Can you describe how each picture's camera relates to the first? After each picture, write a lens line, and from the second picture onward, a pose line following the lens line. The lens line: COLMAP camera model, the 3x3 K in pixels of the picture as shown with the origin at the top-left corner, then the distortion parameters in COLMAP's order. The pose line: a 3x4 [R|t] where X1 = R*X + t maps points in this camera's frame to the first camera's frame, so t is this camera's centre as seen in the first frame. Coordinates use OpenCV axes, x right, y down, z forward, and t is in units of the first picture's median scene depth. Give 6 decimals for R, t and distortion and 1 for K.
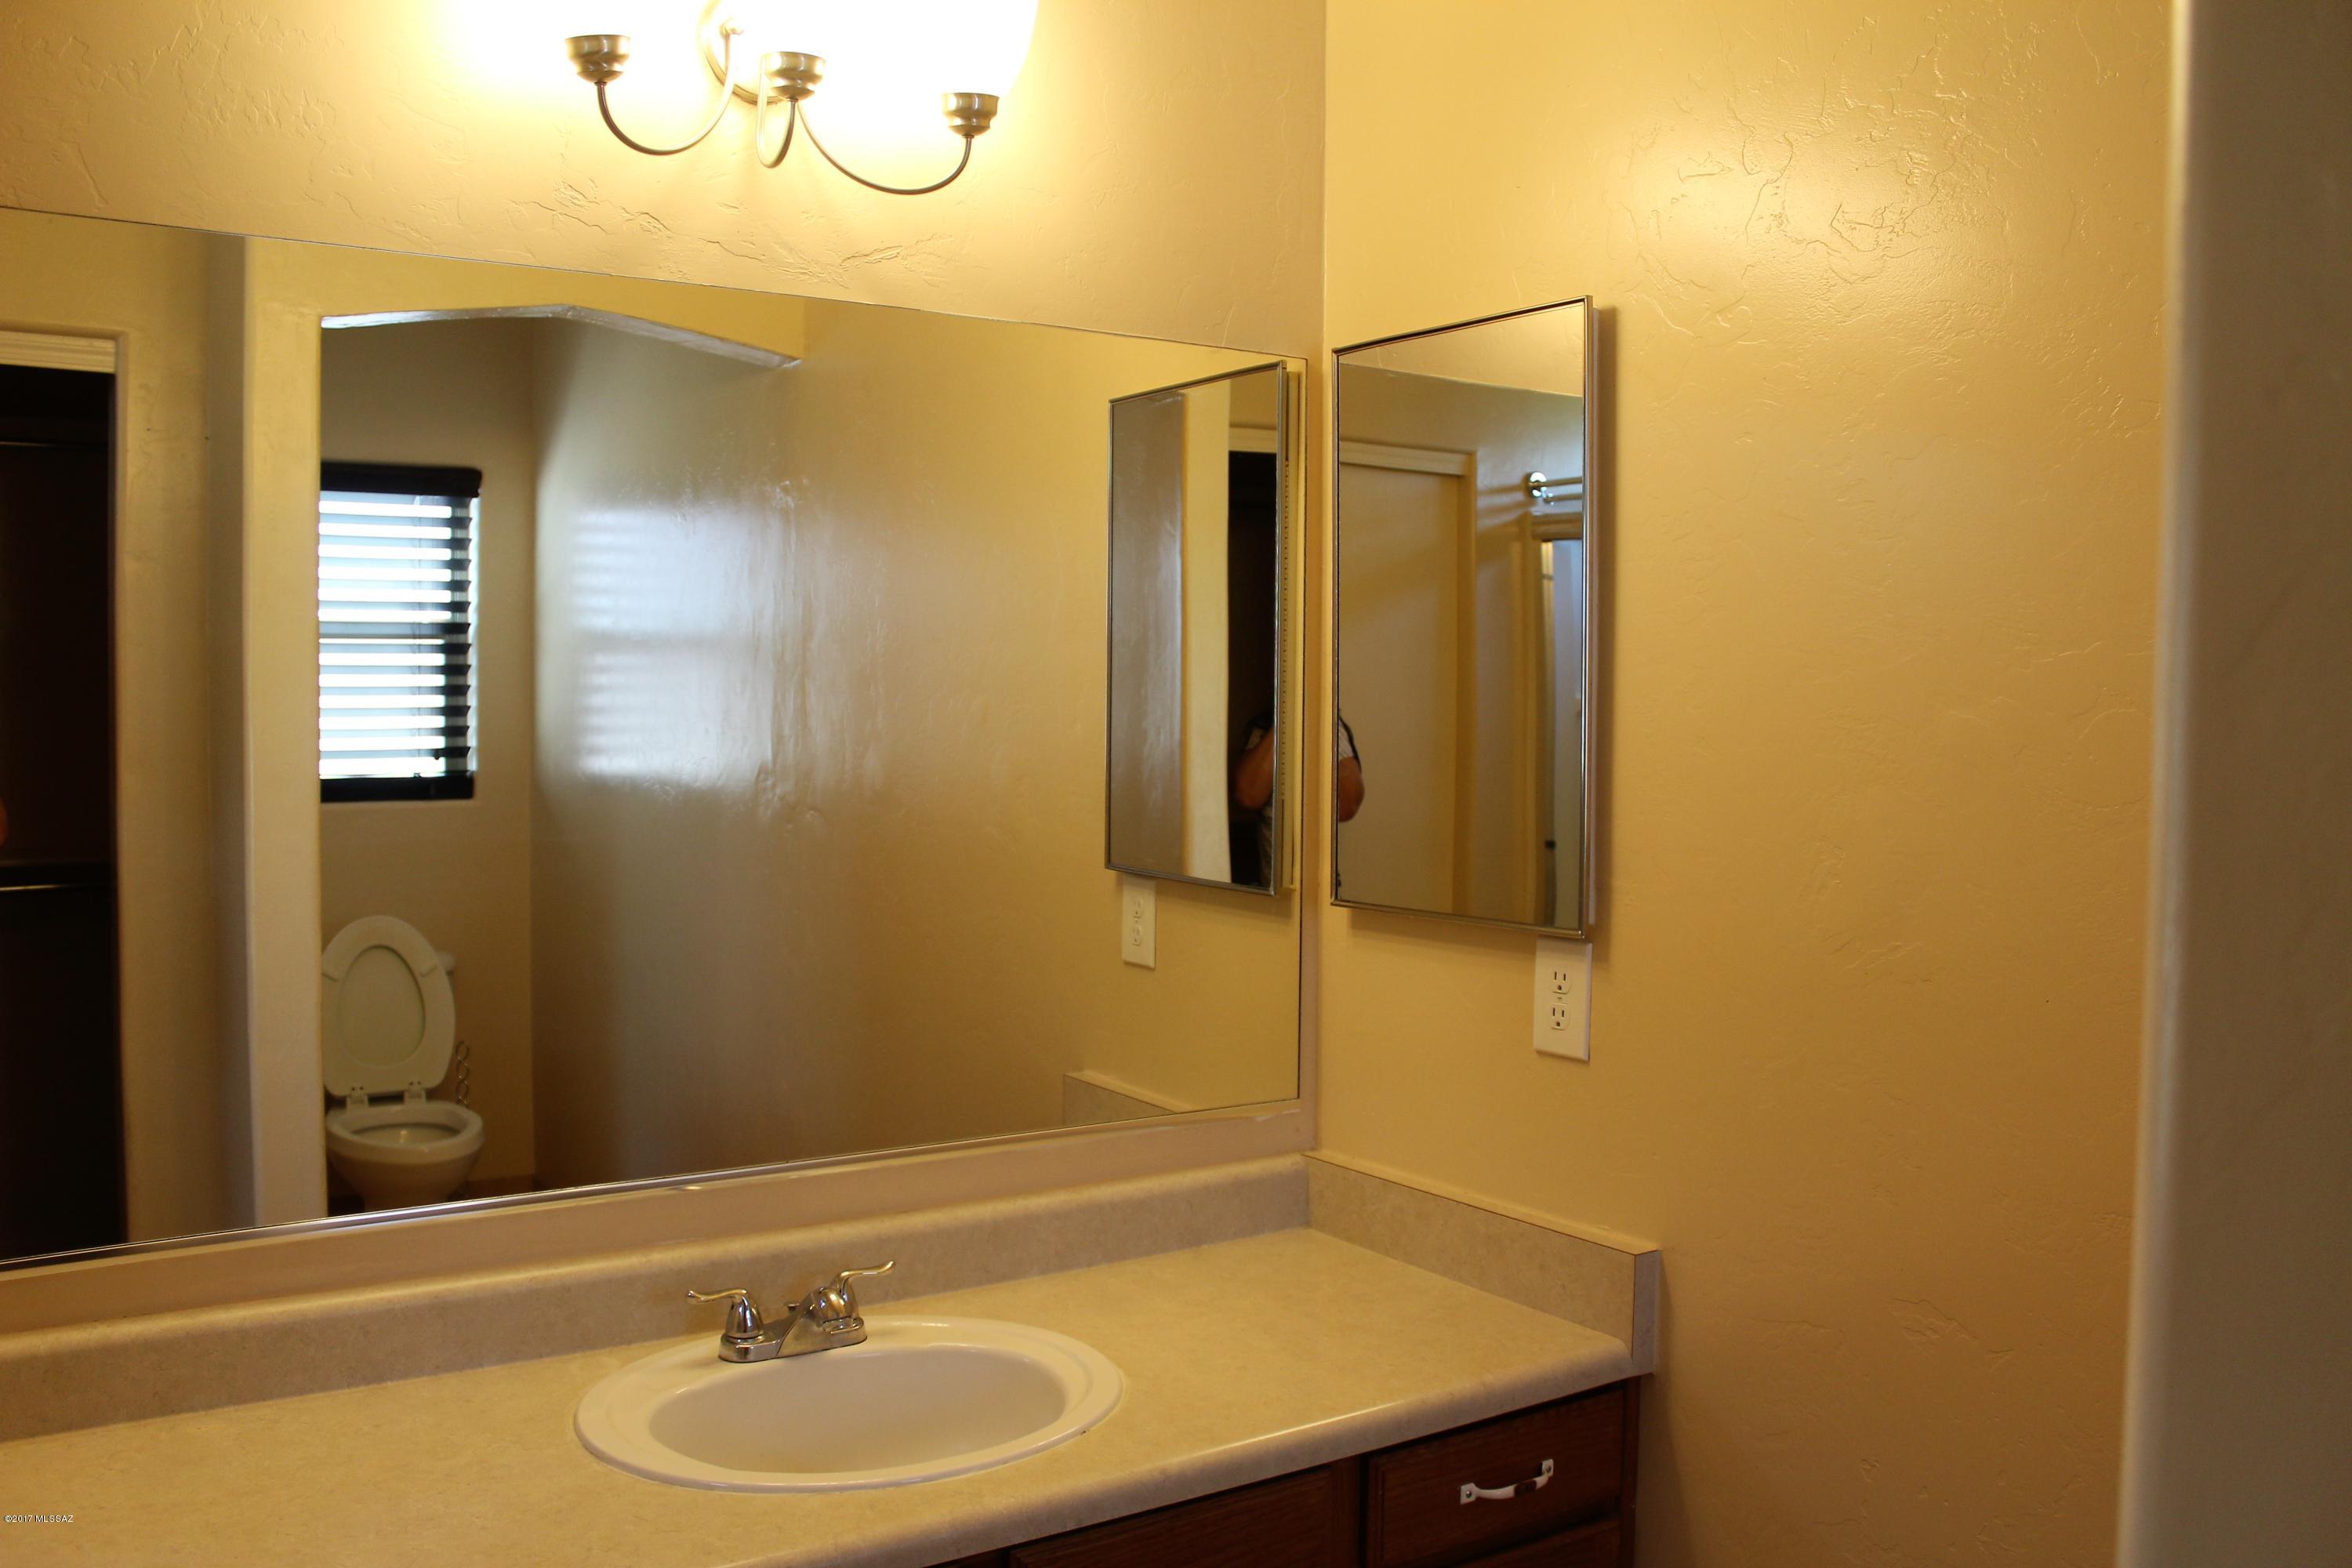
lens RADIAL K [[2006.4, 0, 1137.4], [0, 2006.4, 796.1], [0, 0, 1]] dist [-0.171623, 0.166239]
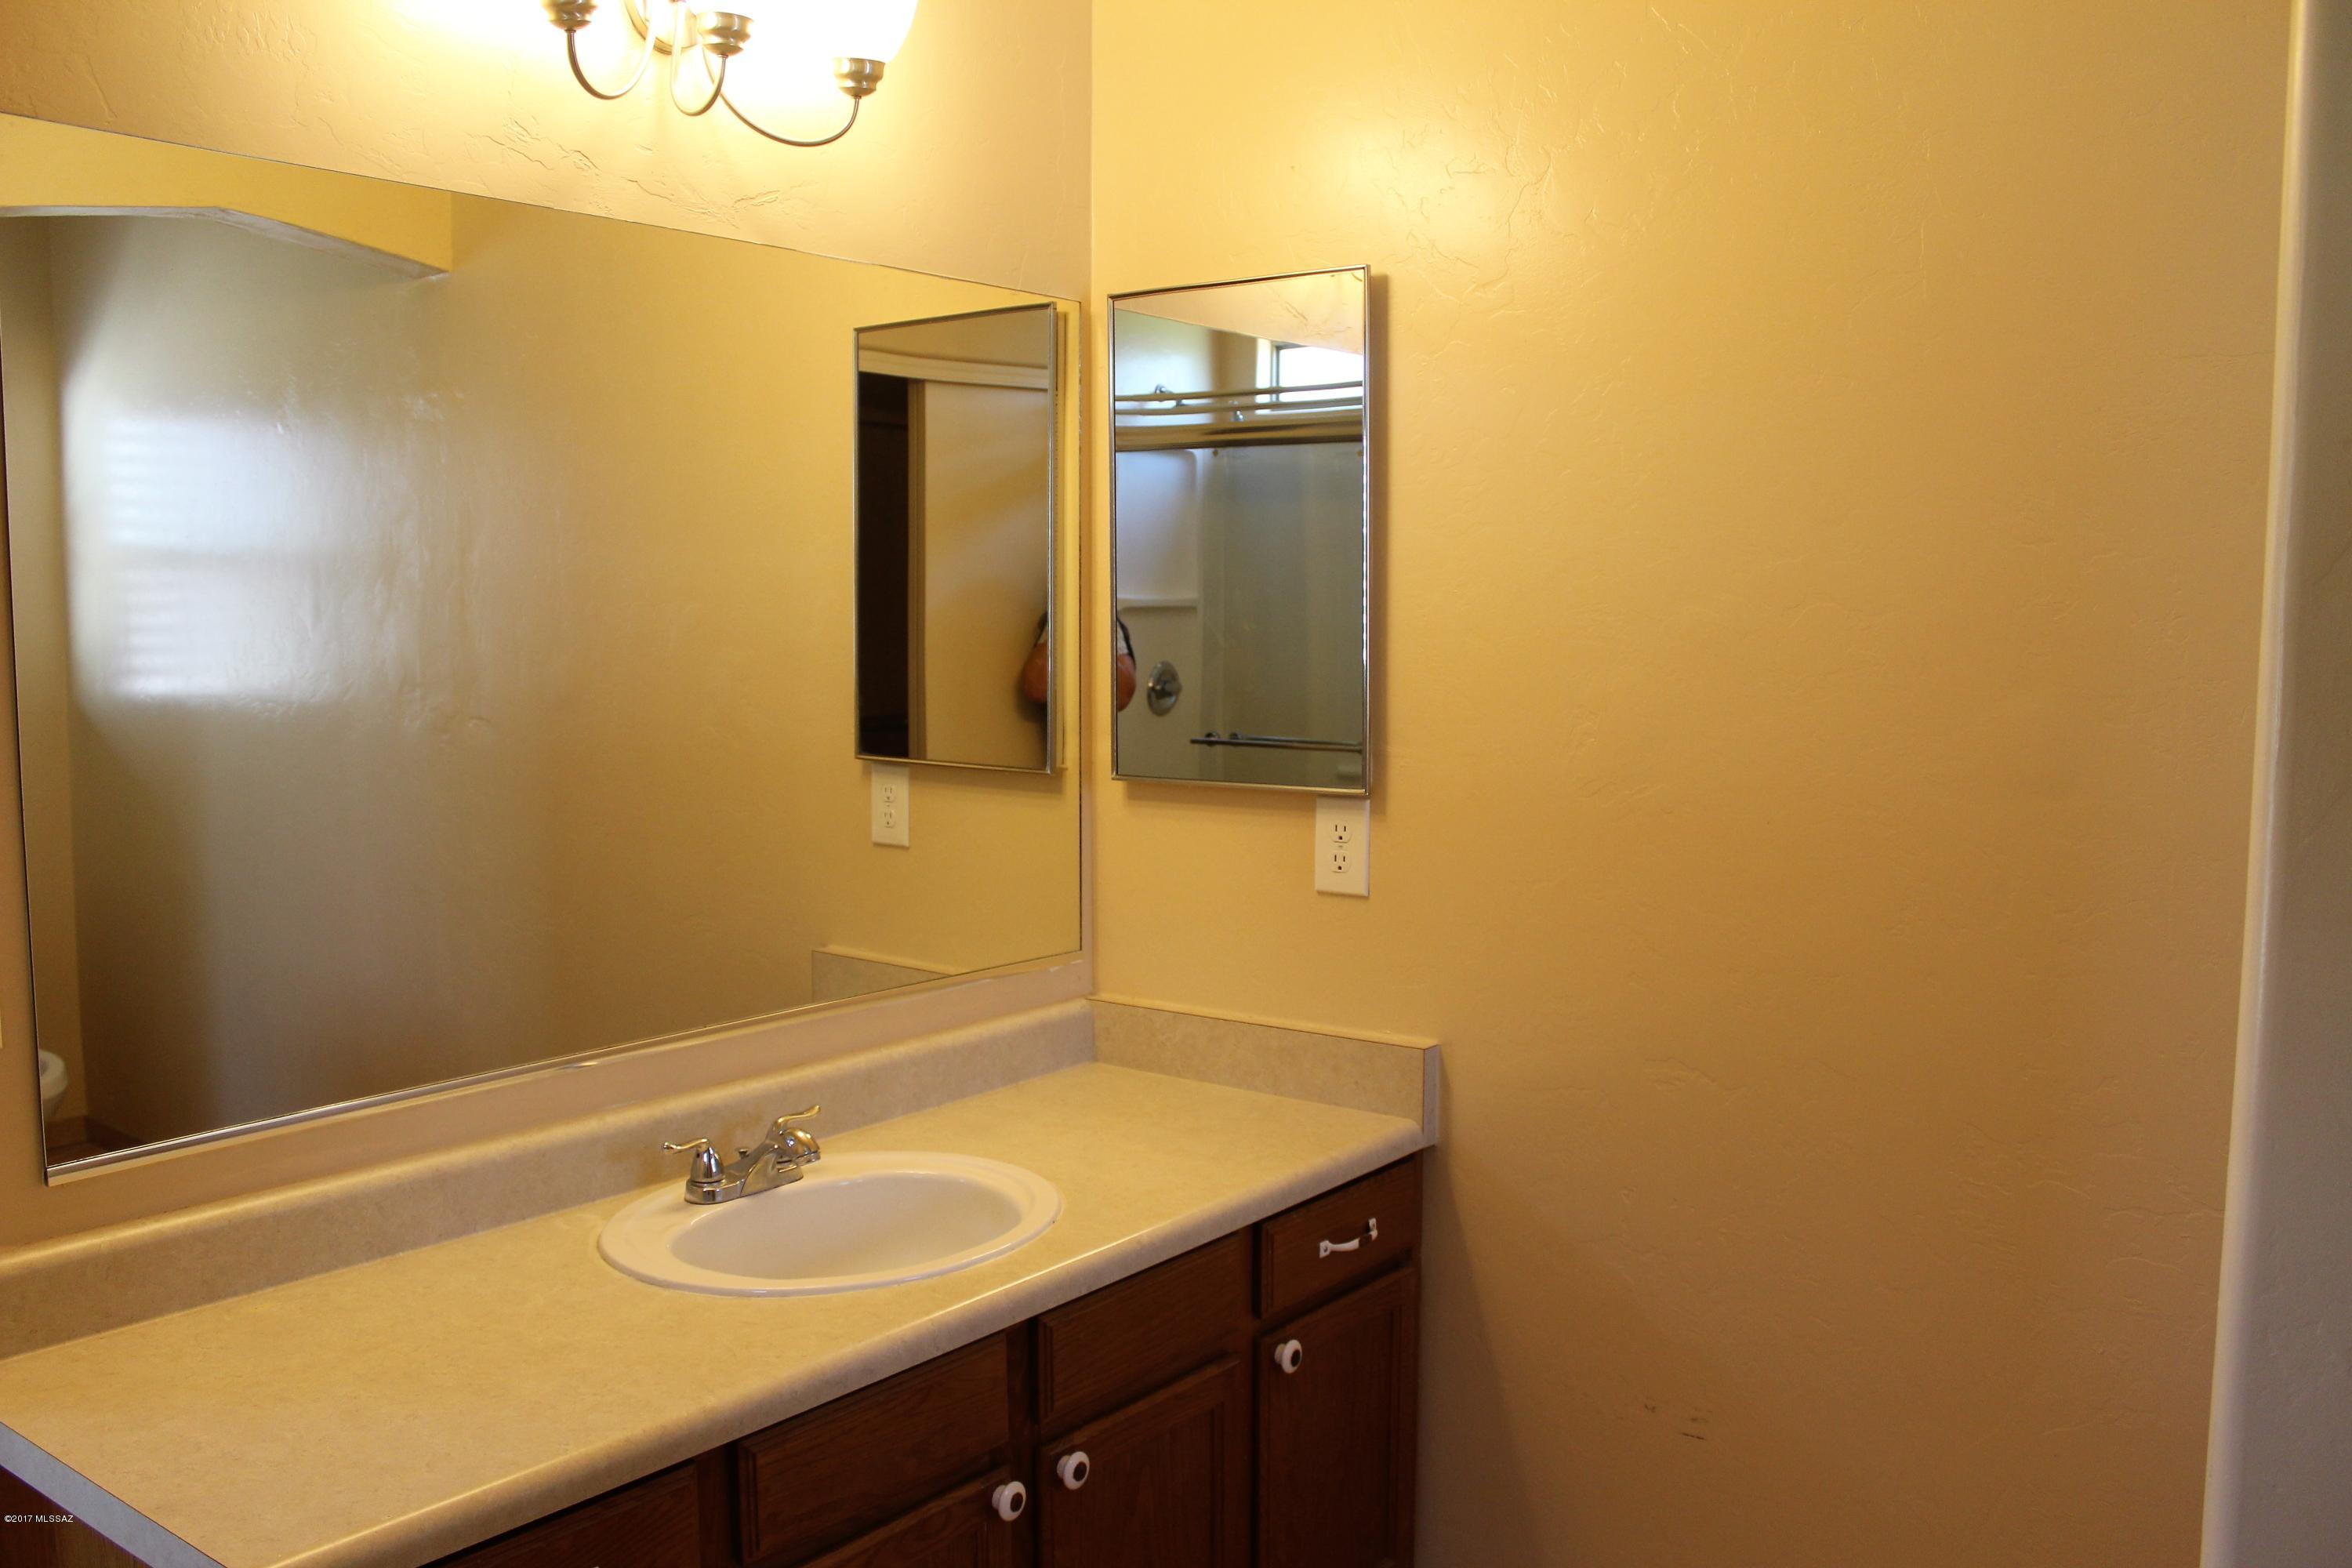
lens RADIAL K [[1994.5, 0, 1170.7], [0, 1994.5, 805.2], [0, 0, 1]] dist [-0.167106, 0.152348]
pose [[0.944903, -0.039924, 0.324906, -0.294246], [0.023364, 0.998229, 0.054713, 0.008297], [-0.326515, -0.044107, 0.944162, -0.116002]]
